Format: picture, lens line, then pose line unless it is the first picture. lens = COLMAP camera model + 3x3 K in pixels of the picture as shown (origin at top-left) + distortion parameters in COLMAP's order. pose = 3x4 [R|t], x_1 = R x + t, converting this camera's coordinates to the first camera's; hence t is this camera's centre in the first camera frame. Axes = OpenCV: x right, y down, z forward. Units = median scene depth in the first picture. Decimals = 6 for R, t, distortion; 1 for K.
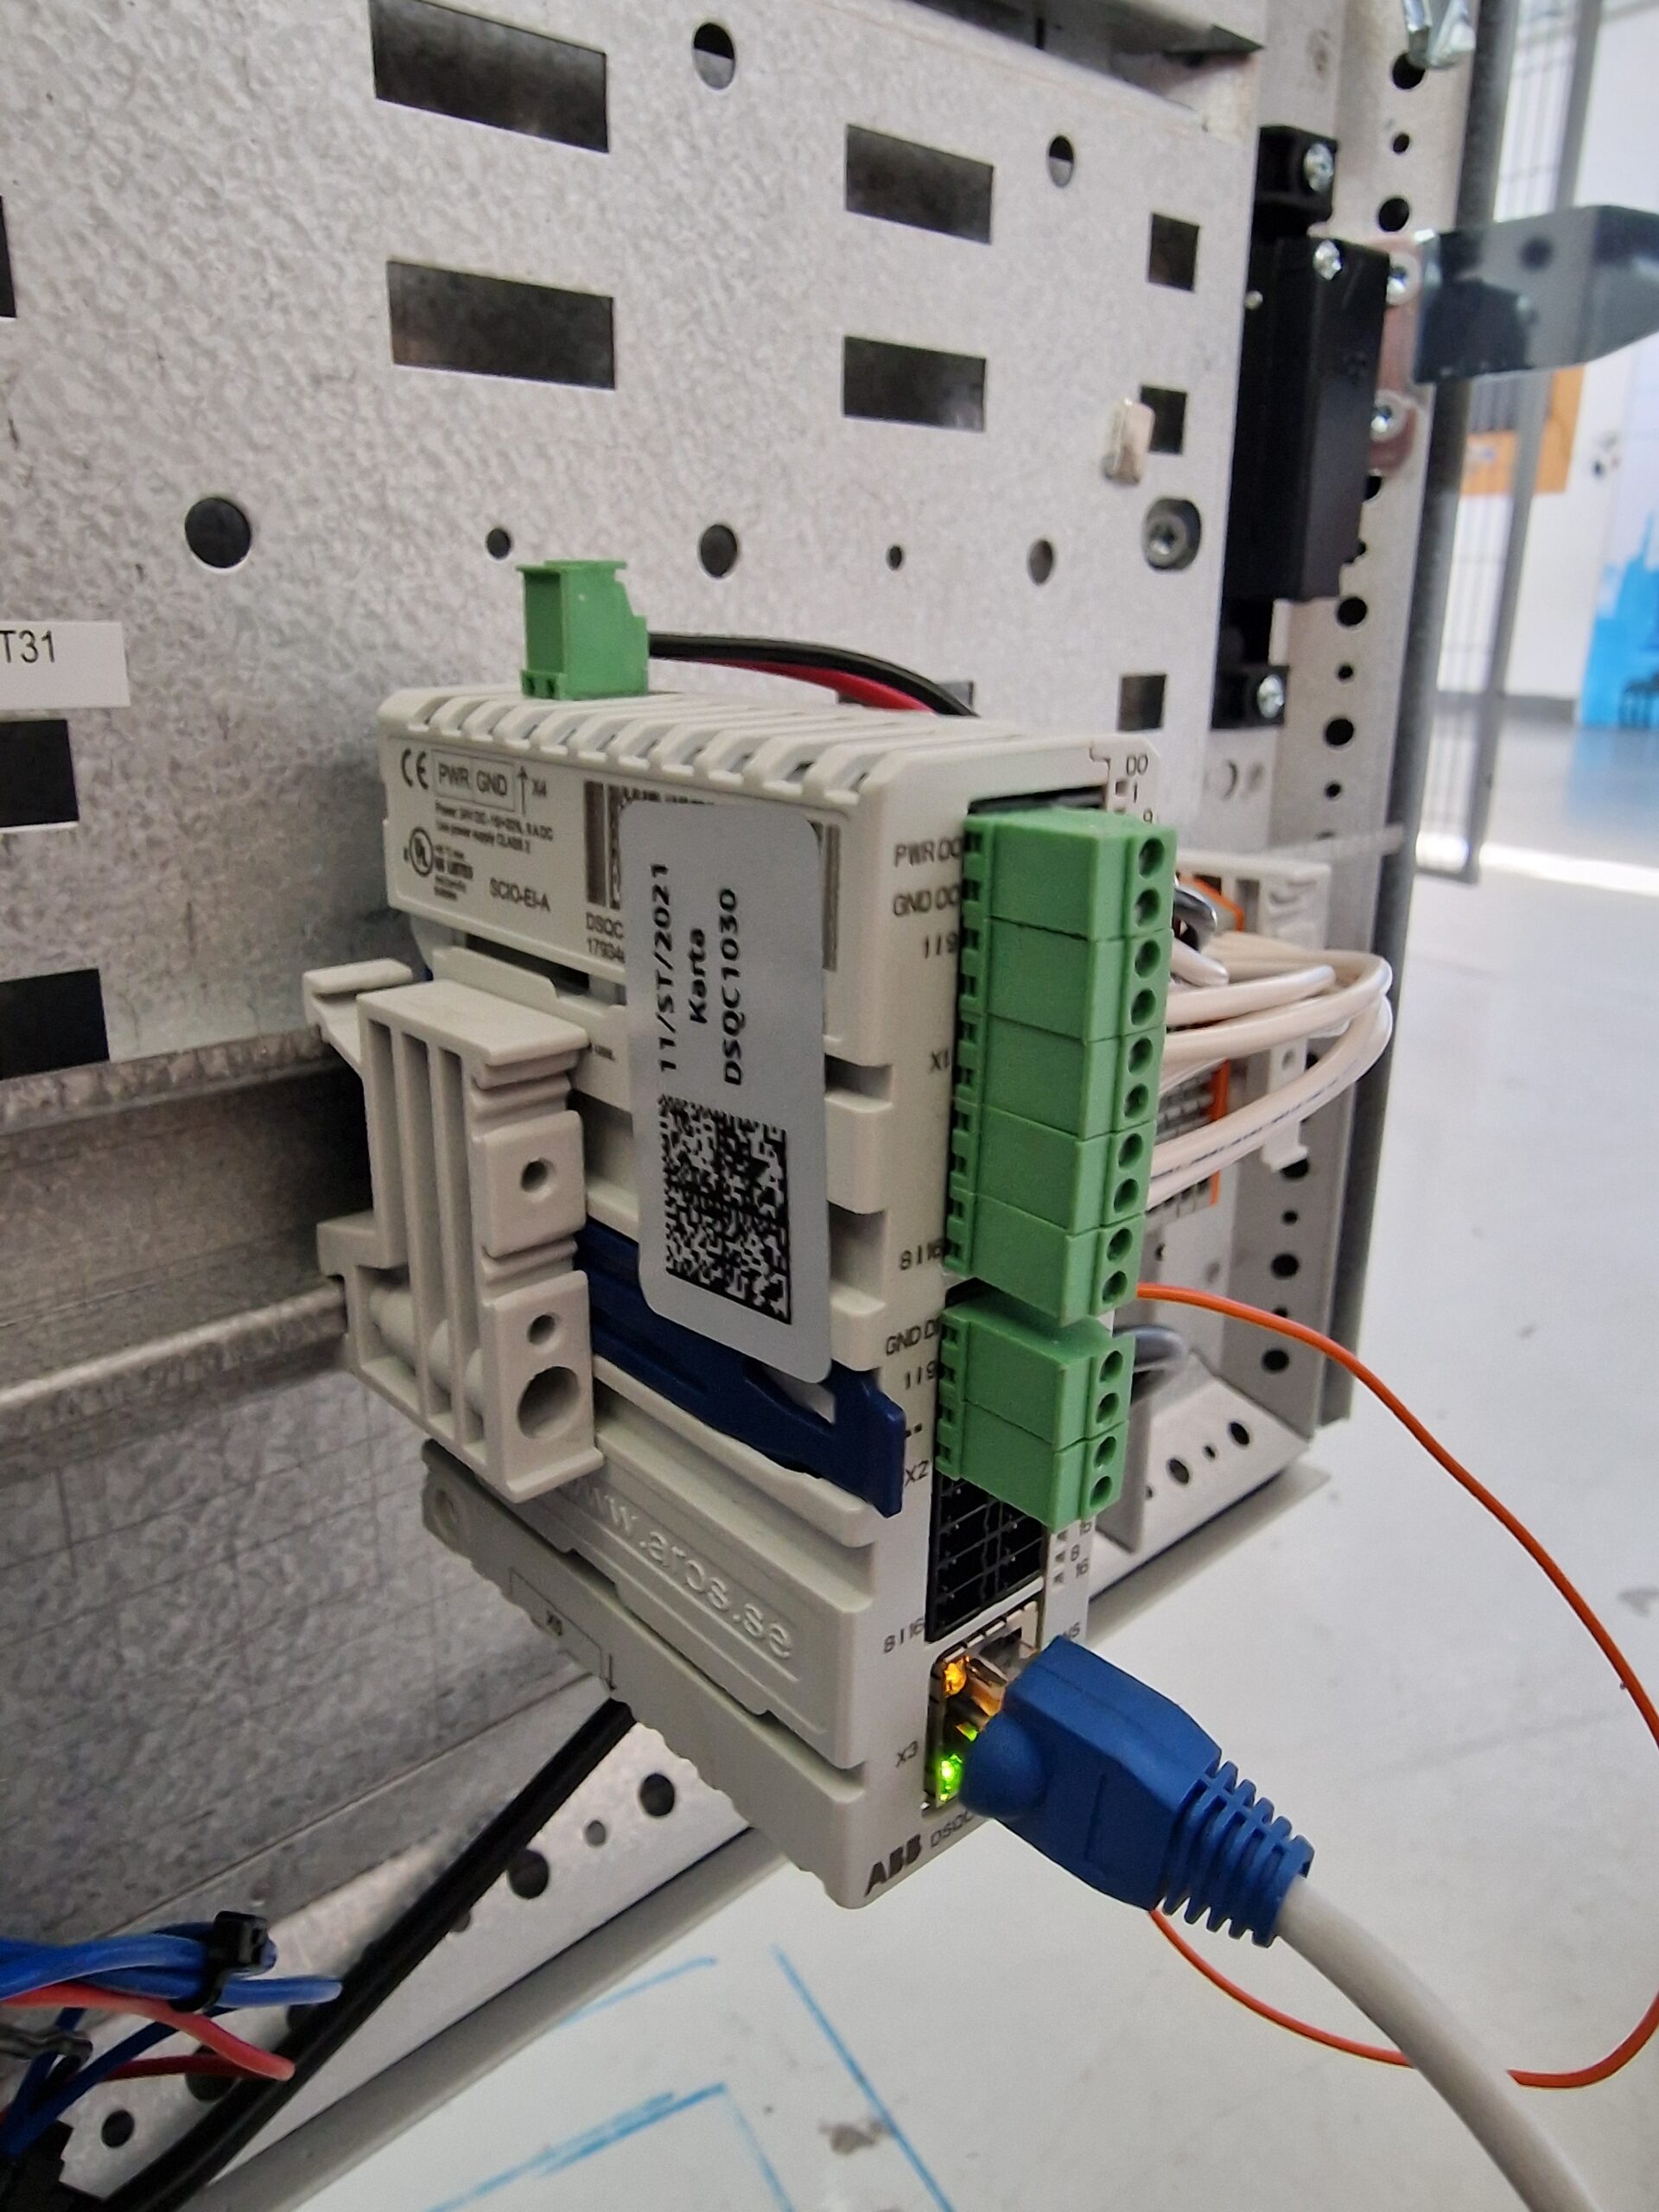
lens RADIAL K [[1491.8, 0, 756.6], [0, 1491.8, 1089.5], [0, 0, 1]] dist [0.007326, 0.000480]
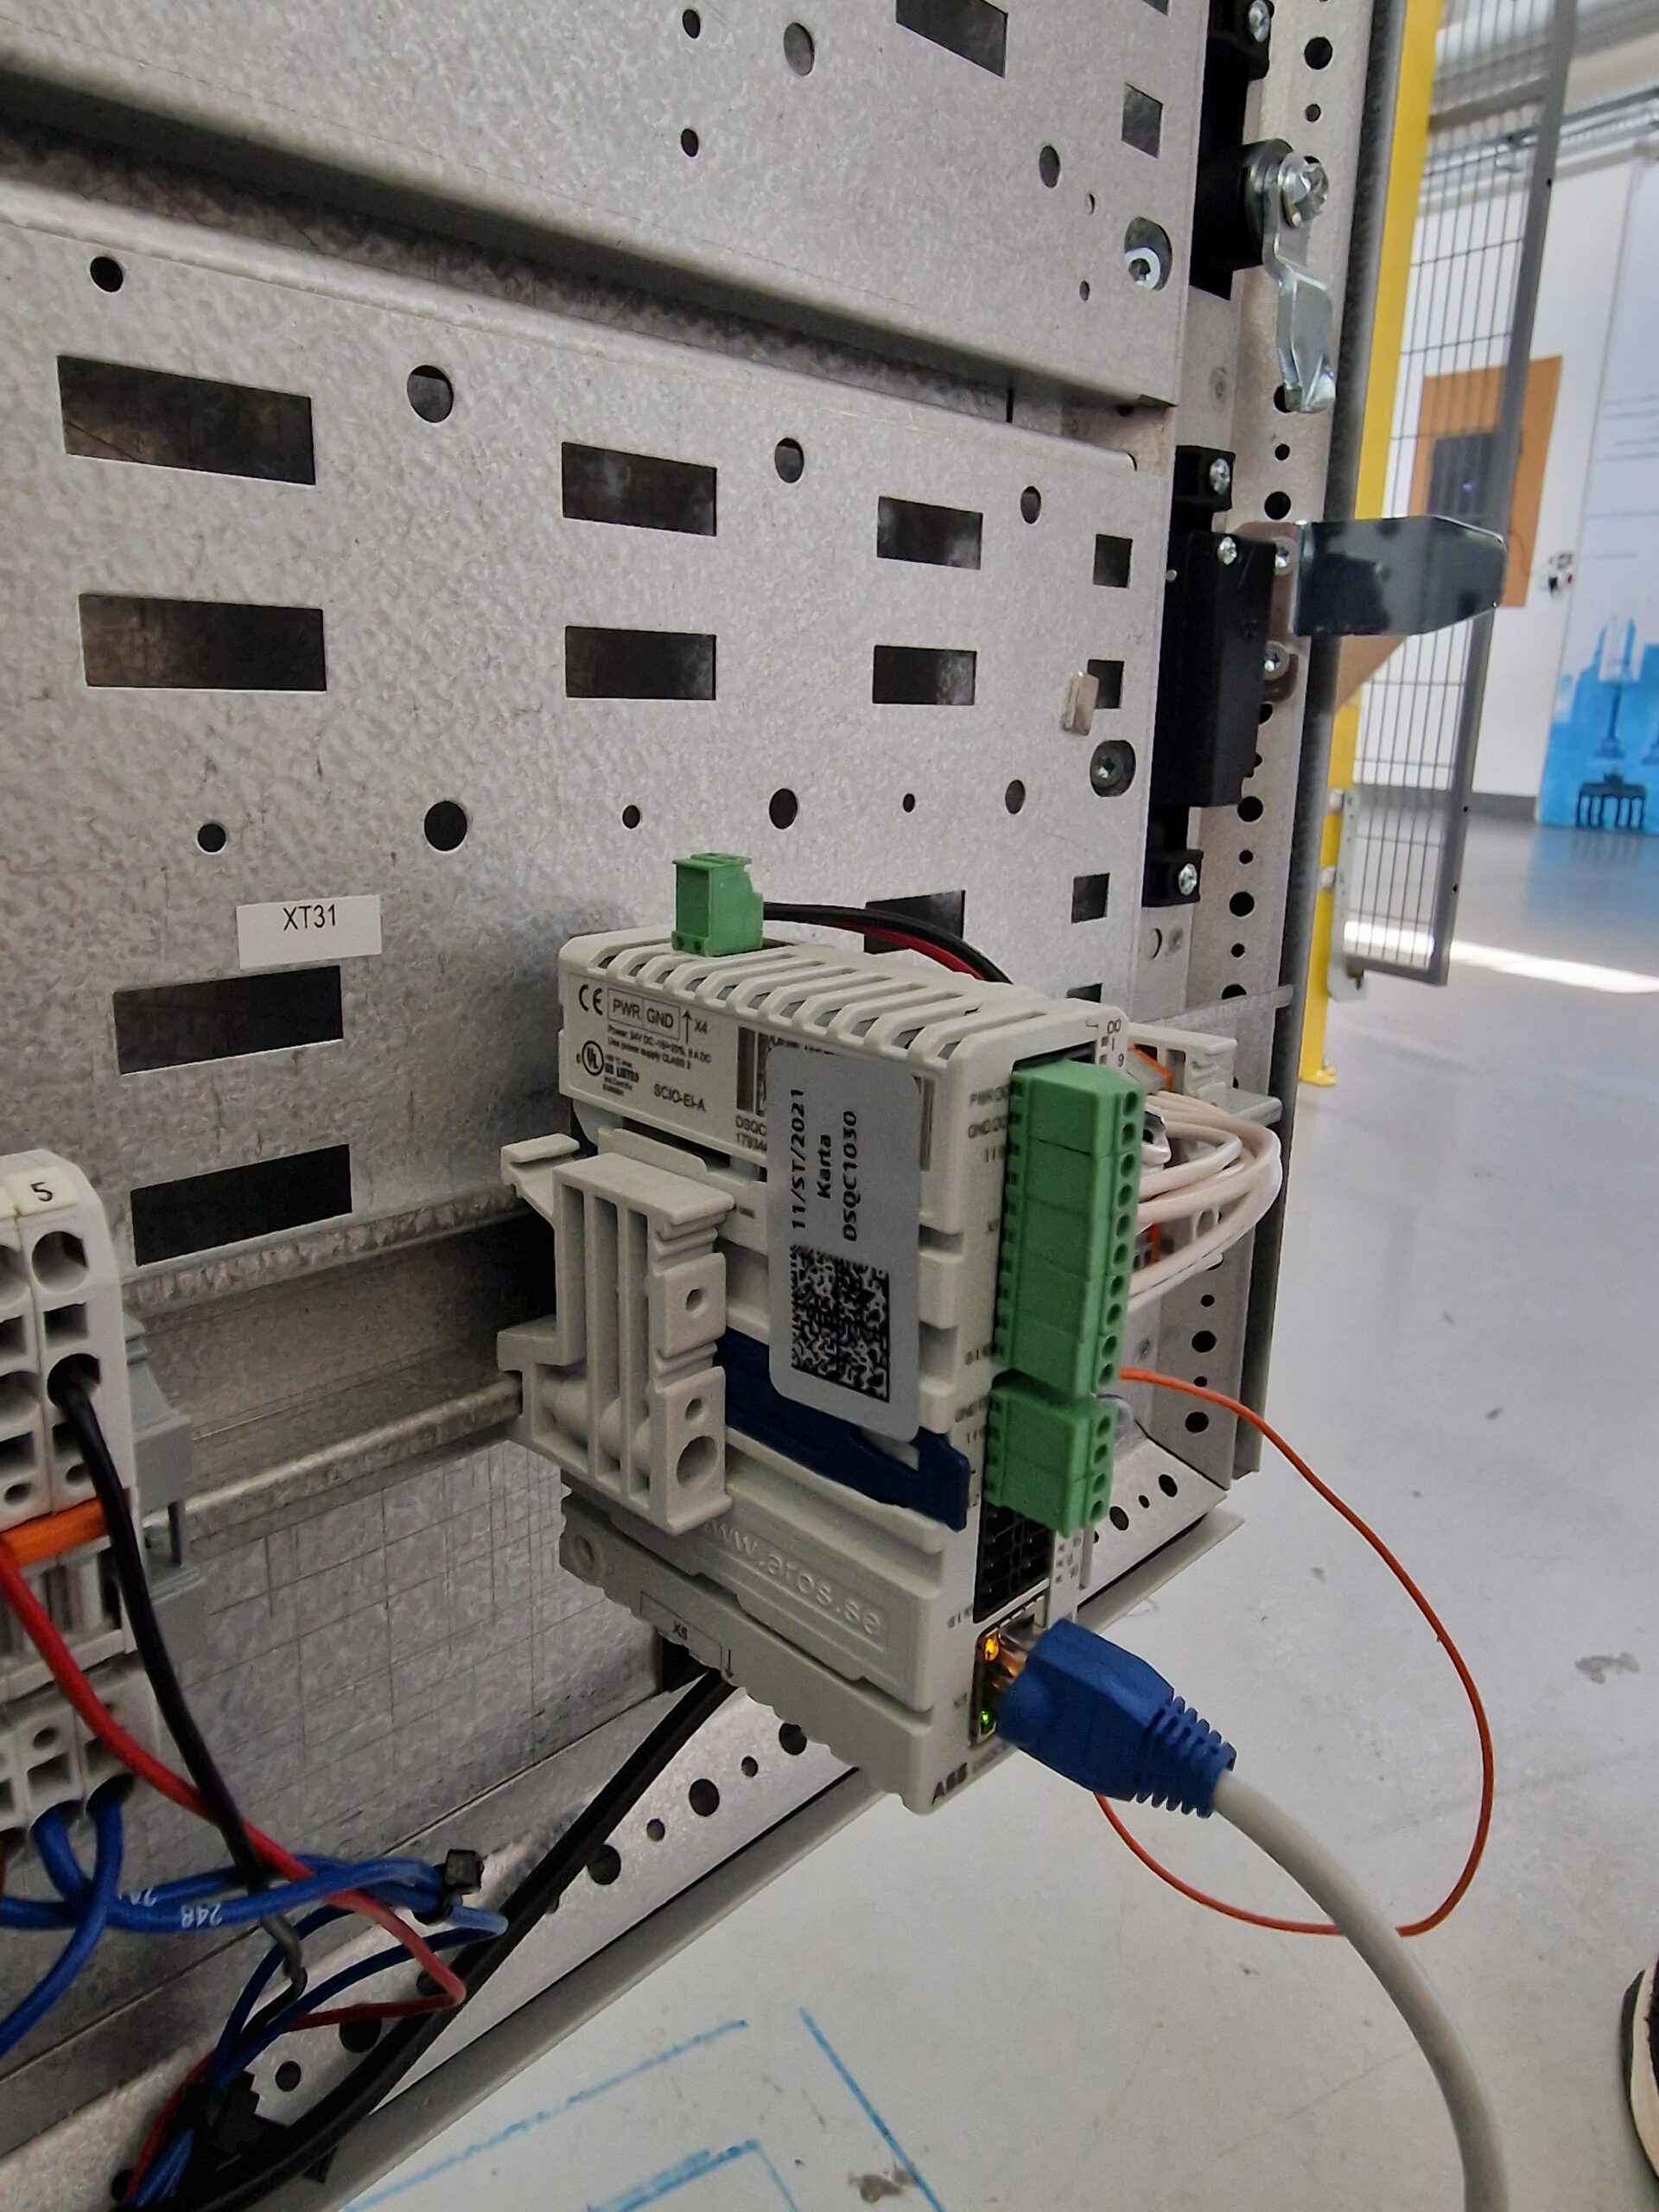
lens RADIAL K [[1500.3, 0, 829.5], [0, 1500.3, 1106.0], [0, 0, 1]] dist [0.007186, 0.001577]
pose [[0.994844, -0.000150, 0.101415, -0.156323], [0.003707, 0.999385, -0.034884, -0.070580], [-0.101347, 0.035080, 0.994232, -0.403313]]
